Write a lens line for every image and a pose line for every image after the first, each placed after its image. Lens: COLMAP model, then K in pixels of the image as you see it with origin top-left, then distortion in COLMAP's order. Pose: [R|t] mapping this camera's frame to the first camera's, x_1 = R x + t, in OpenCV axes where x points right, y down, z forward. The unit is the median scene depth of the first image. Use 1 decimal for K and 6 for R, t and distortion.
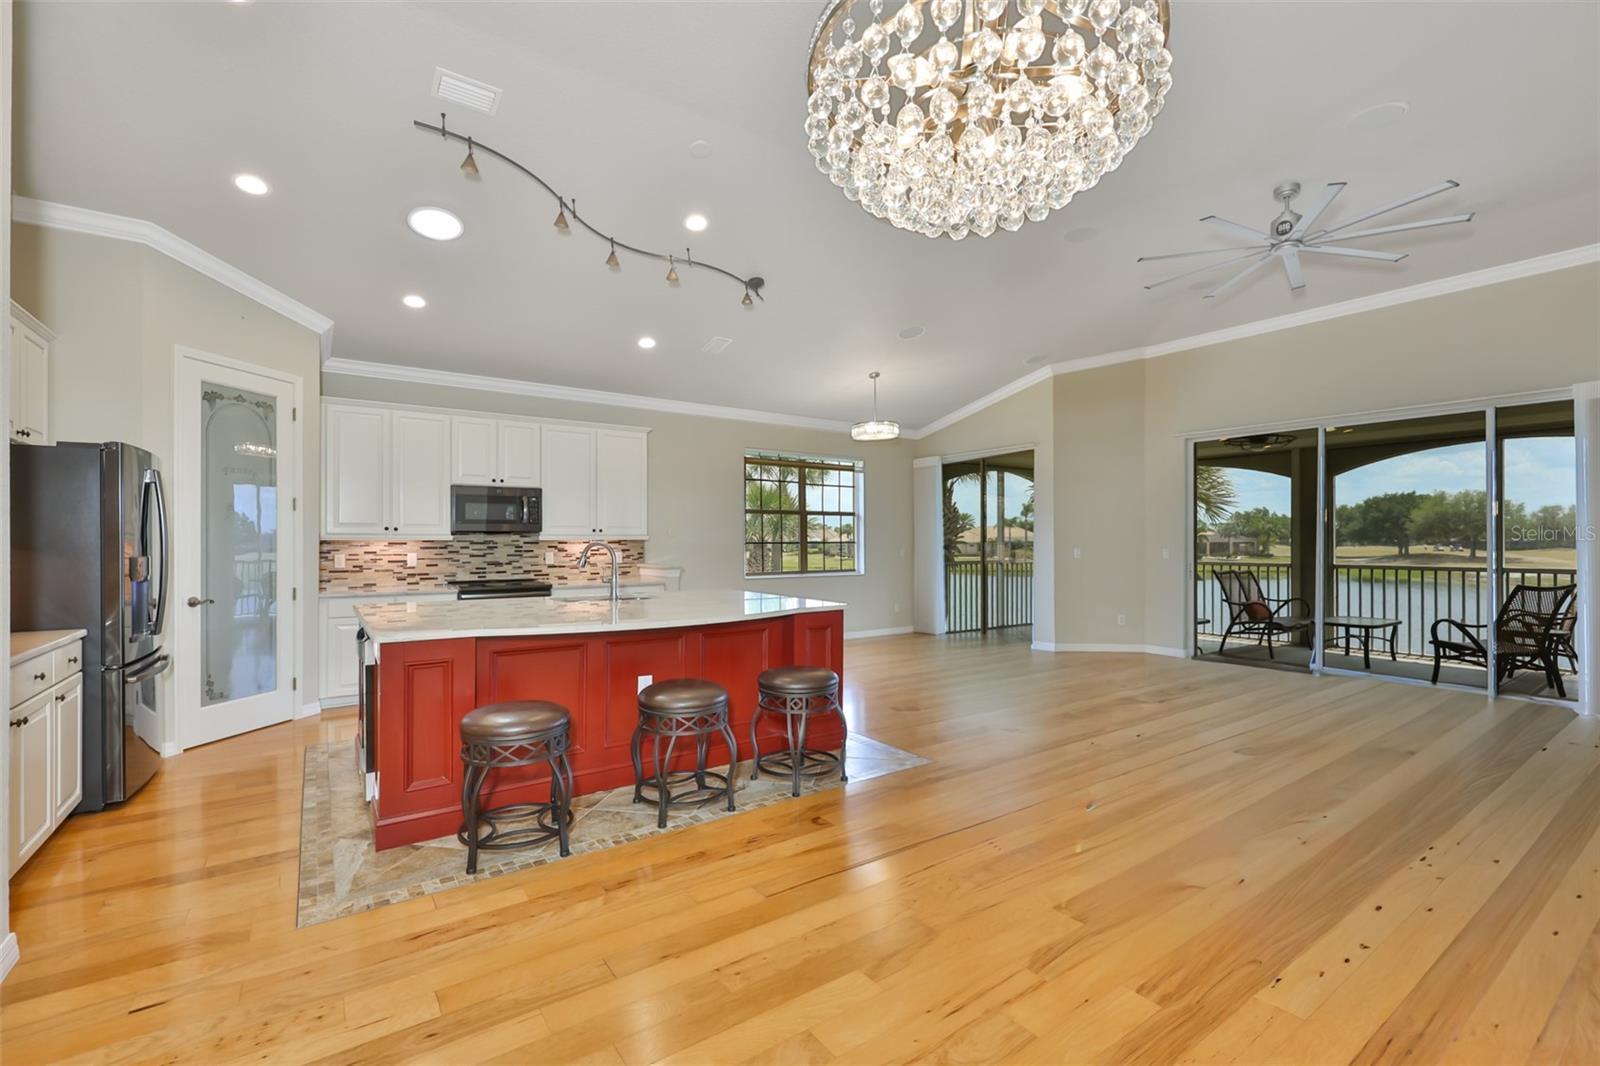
lens RADIAL K [[704.0, 0, 808.3], [0, 704.0, 542.7], [0, 0, 1]] dist [-0.000612, -0.000264]
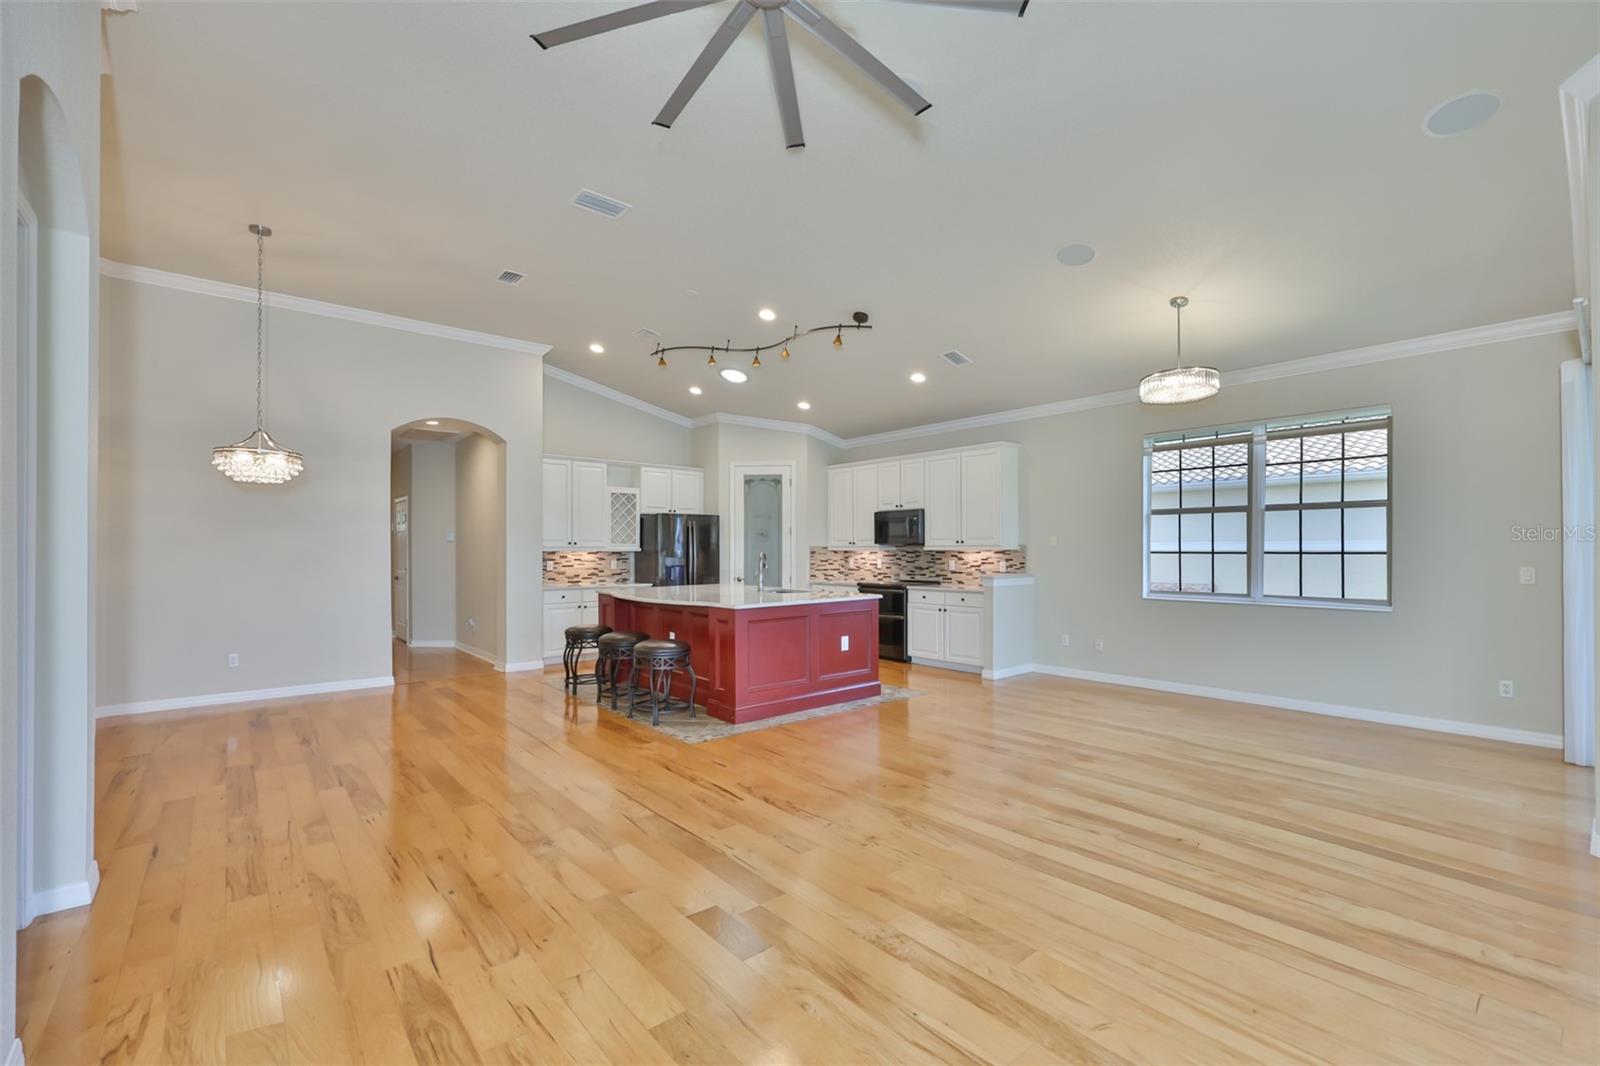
lens RADIAL K [[686.3, 0, 801.5], [0, 686.3, 551.1], [0, 0, 1]] dist [-0.006412, 0.002930]
pose [[0.075142, 0.003088, -0.997168, 0.862855], [-0.002353, 0.999993, 0.002919, -0.005687], [0.997170, 0.002127, 0.075149, 0.717470]]
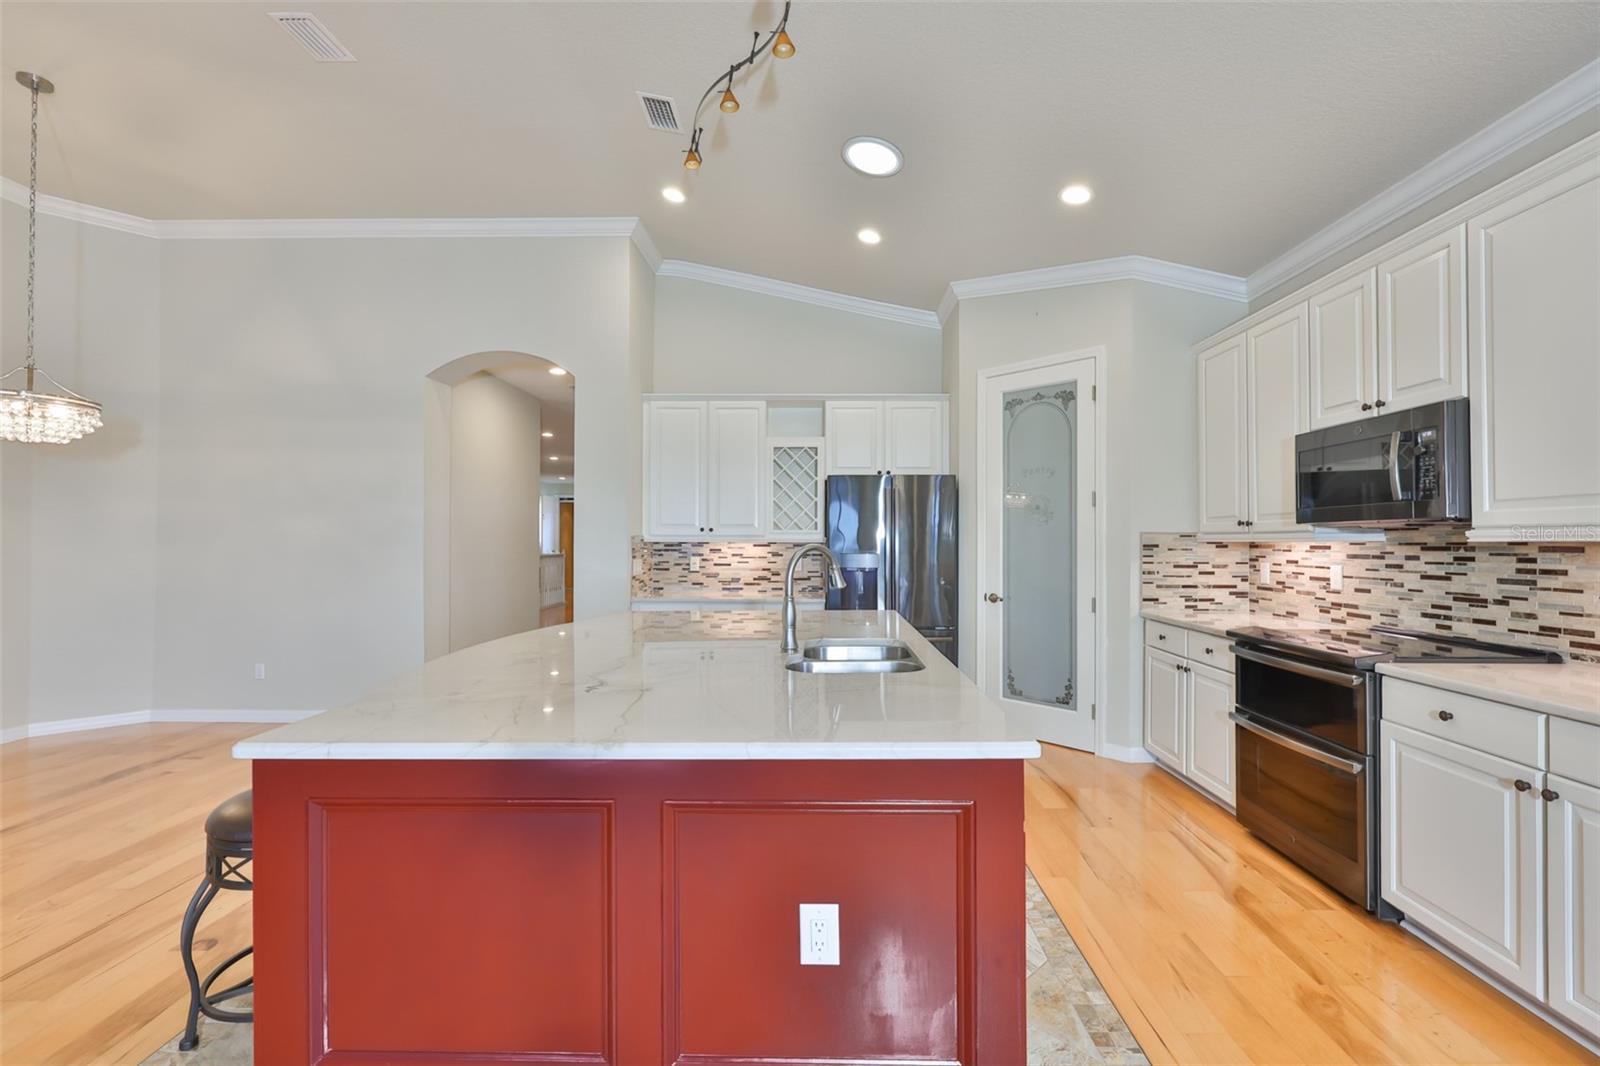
lens RADIAL K [[686.3, 0, 806.9], [0, 686.3, 534.5], [0, 0, 1]] dist [-0.006412, 0.002930]
pose [[-0.598495, -0.009049, -0.801076, 0.108801], [-0.004239, 0.999958, -0.008129, -0.003044], [0.801115, -0.001469, -0.598508, 0.977269]]
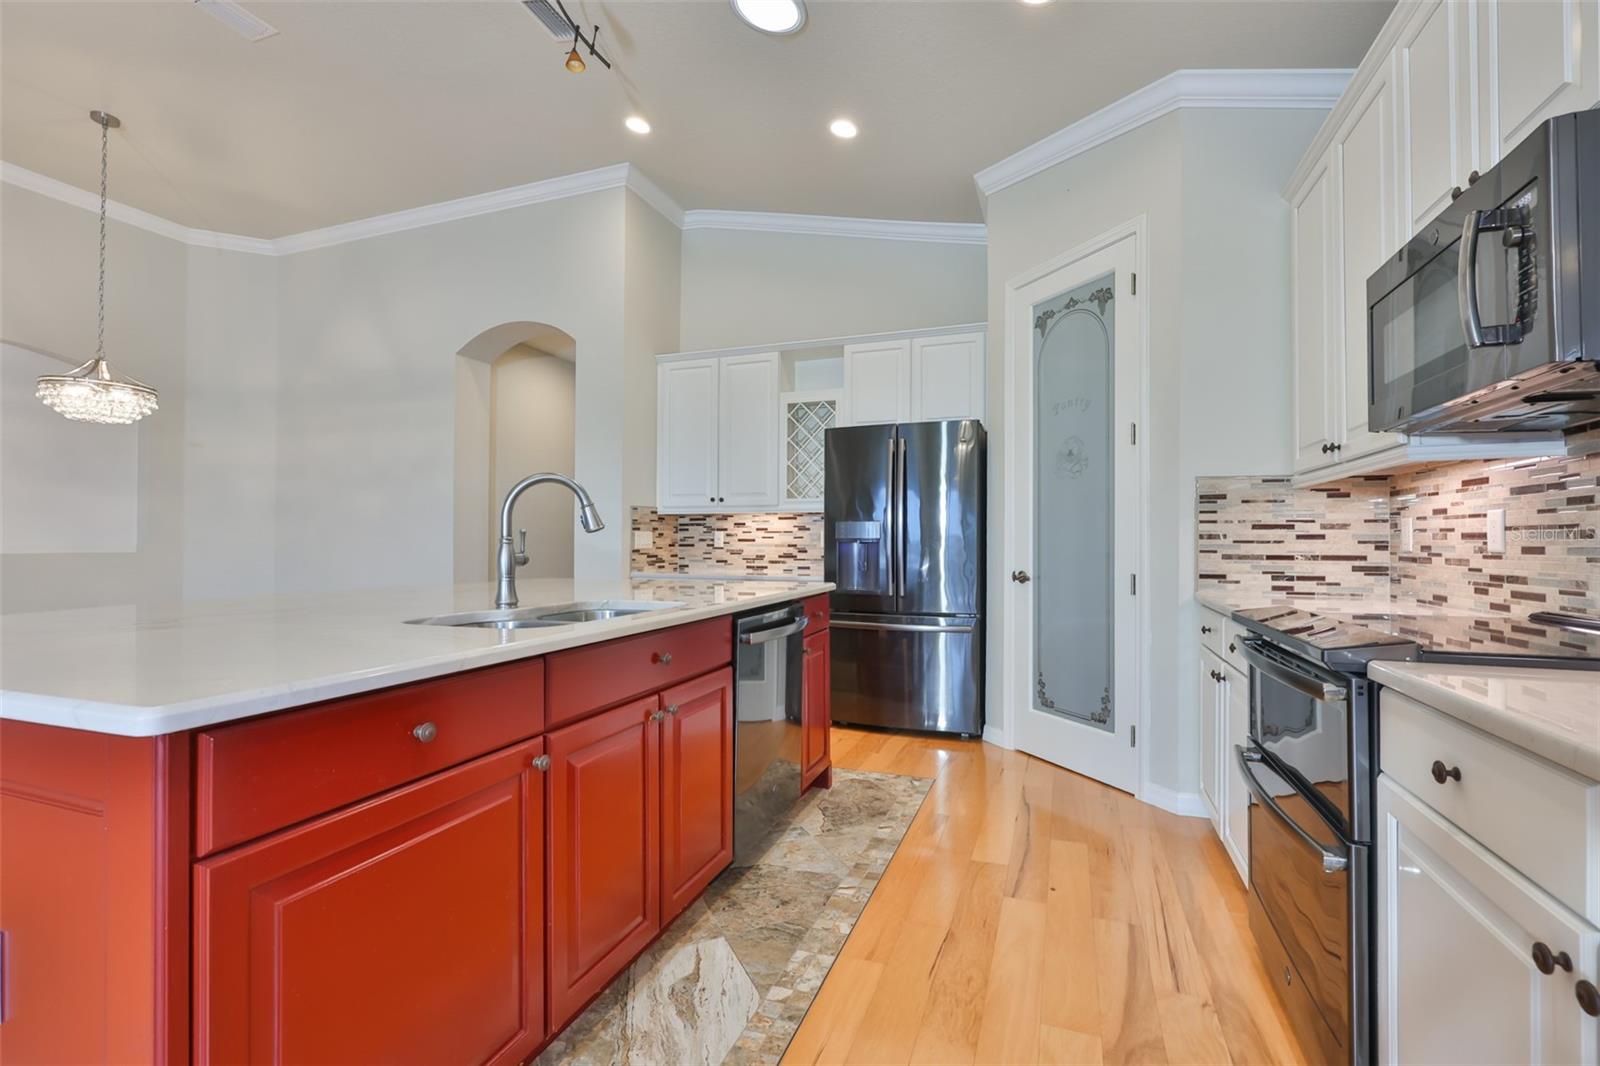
lens RADIAL K [[704.0, 0, 801.6], [0, 704.0, 533.1], [0, 0, 1]] dist [-0.000612, -0.000264]
pose [[-0.827398, -0.008993, -0.561544, -0.131427], [-0.003769, 0.999938, -0.010461, 0.029371], [0.561603, -0.006539, -0.827381, 1.072563]]
